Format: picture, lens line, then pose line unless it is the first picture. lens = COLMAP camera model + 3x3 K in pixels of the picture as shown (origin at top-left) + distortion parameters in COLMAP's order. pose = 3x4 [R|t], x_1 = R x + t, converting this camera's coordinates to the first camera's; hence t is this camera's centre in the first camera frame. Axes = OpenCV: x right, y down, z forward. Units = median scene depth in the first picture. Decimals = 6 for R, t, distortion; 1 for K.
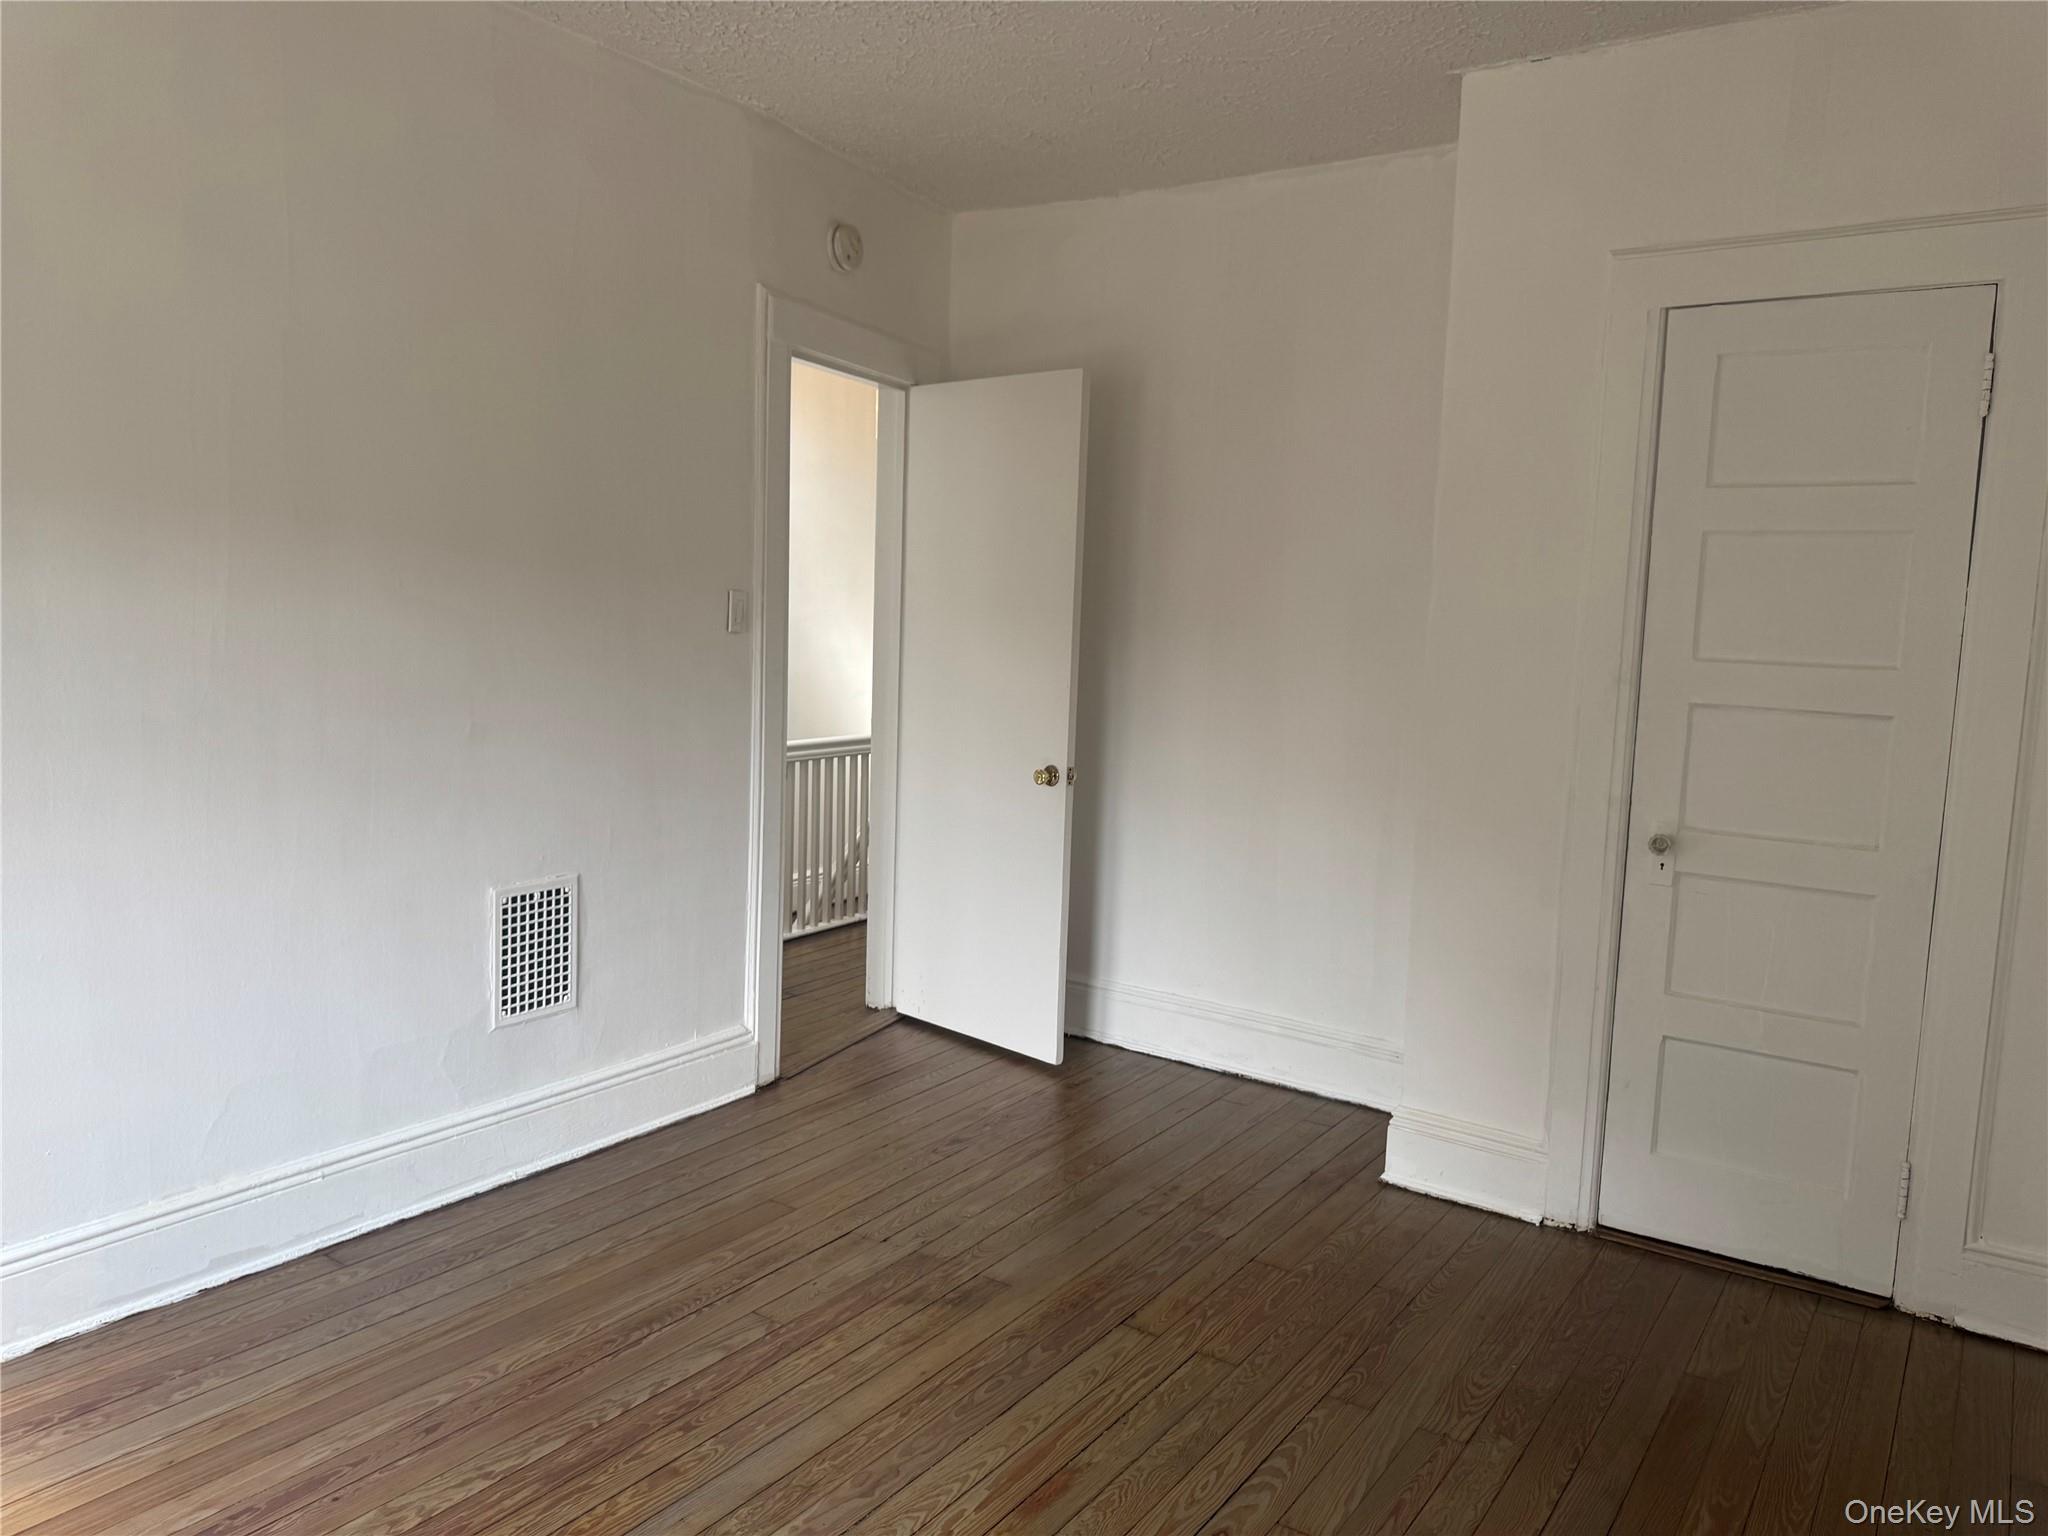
lens RADIAL K [[1452.2, 0, 1024.0], [0, 1452.2, 768.0], [0, 0, 1]] dist [-0.000117, -0.000004]
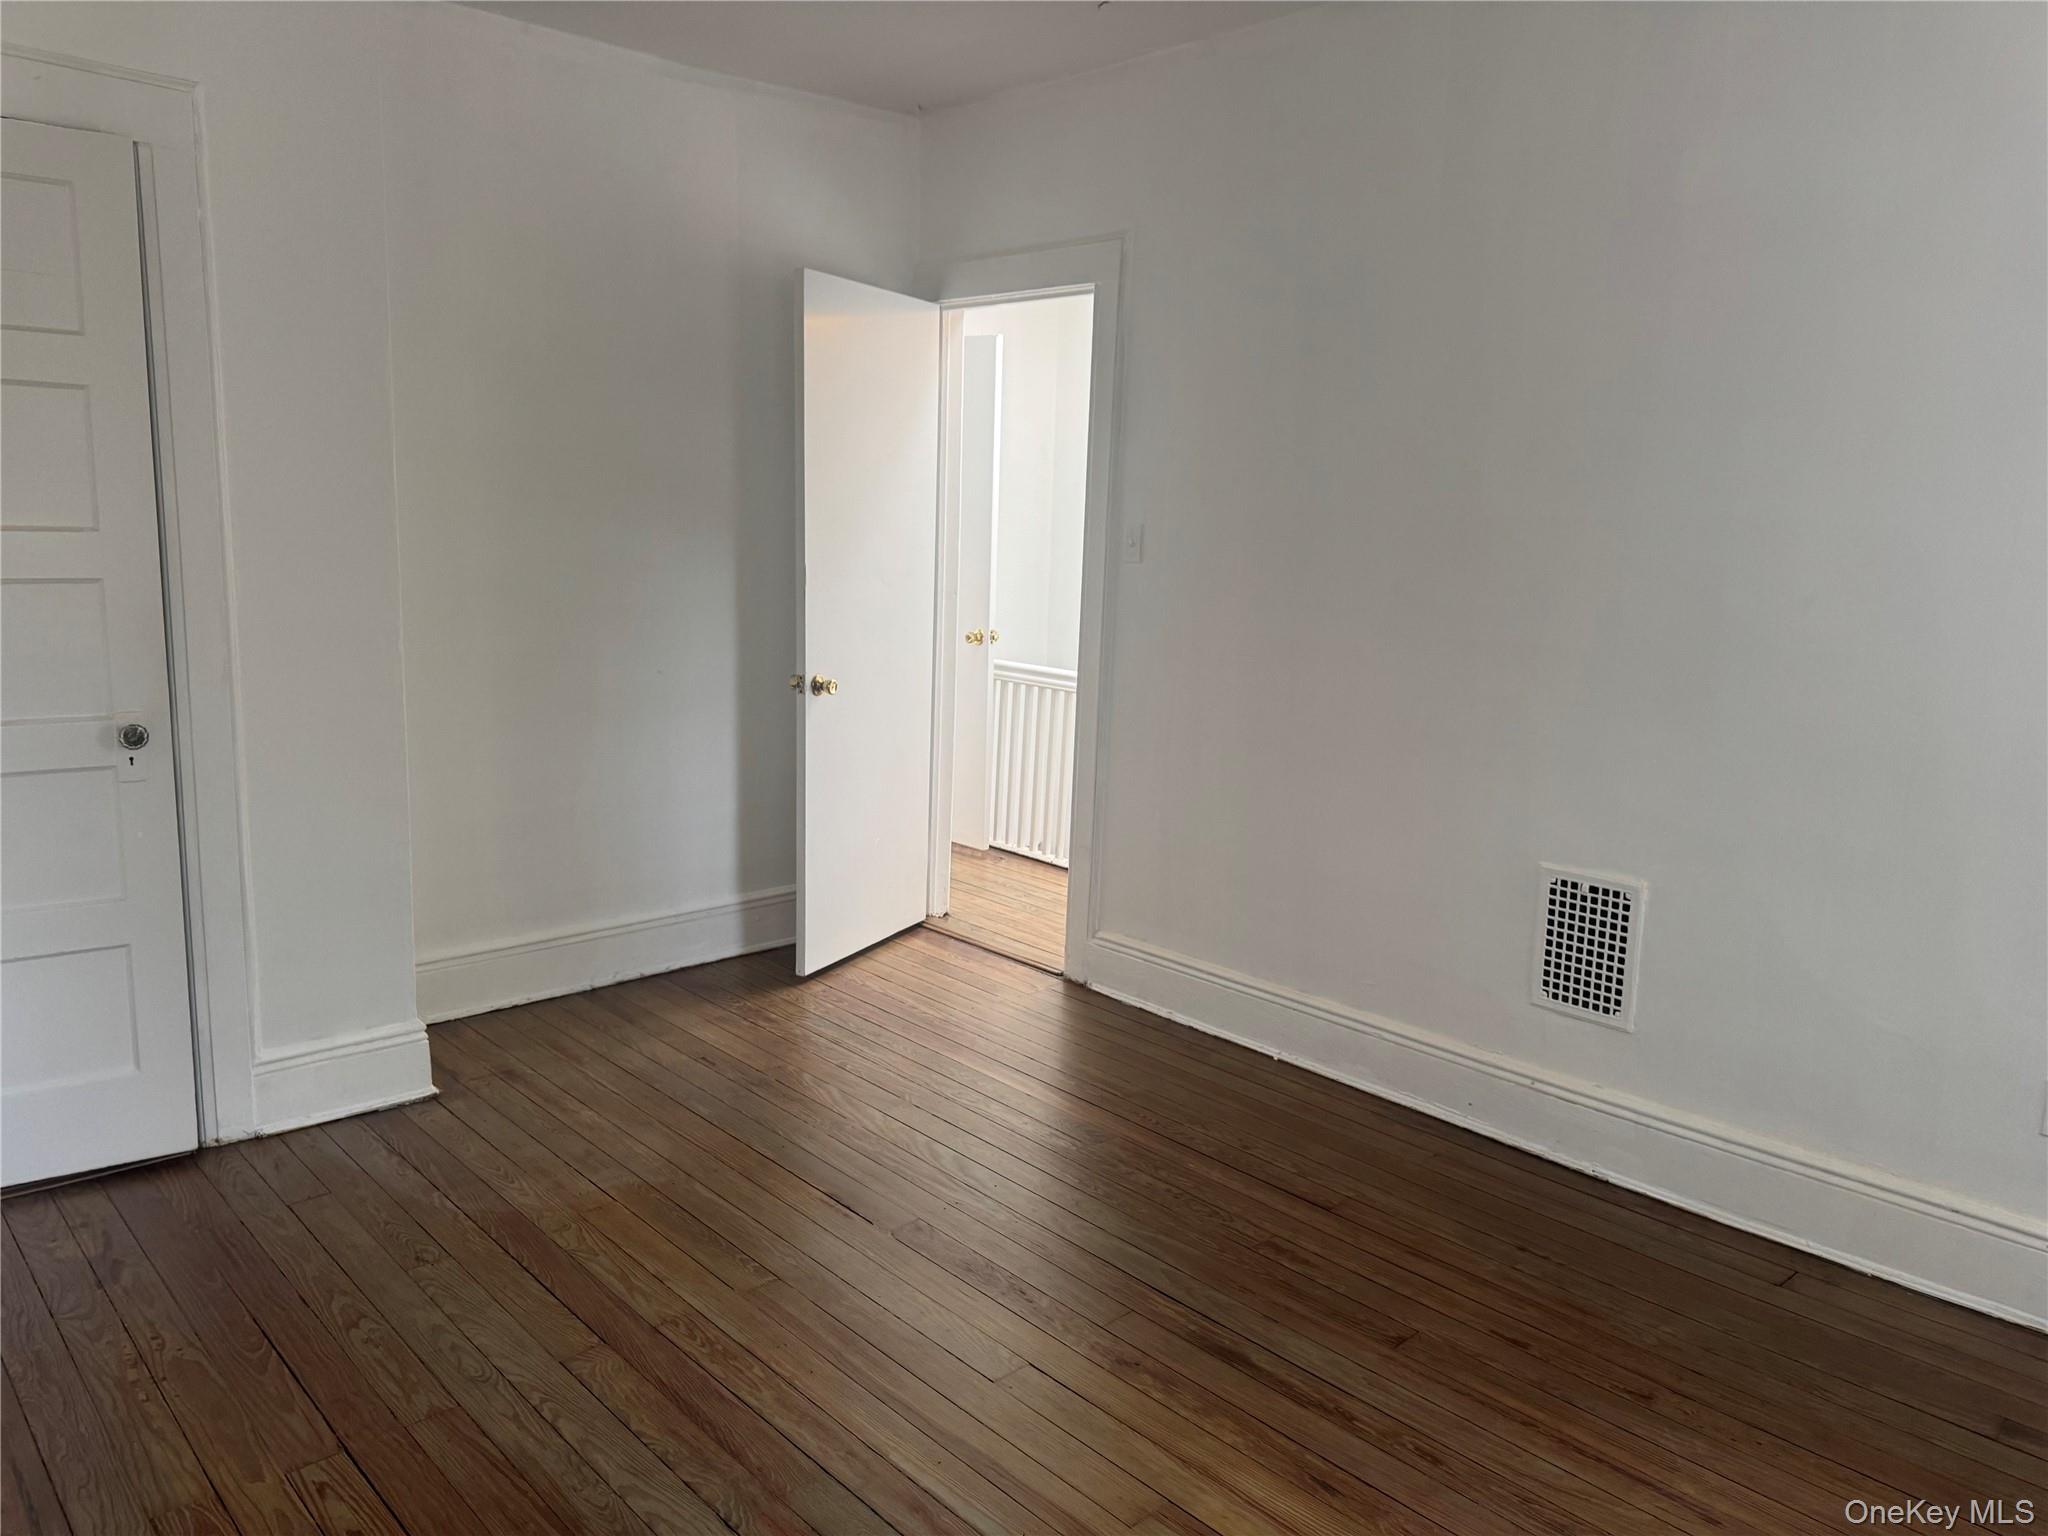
lens RADIAL K [[1452.2, 0, 1024.0], [0, 1452.2, 768.0], [0, 0, 1]] dist [-0.000117, -0.000004]
pose [[-0.209671, 0.141185, -0.967525, 0.669667], [-0.143663, 0.974333, 0.173311, -0.104967], [0.967160, 0.175336, -0.184006, 0.784567]]
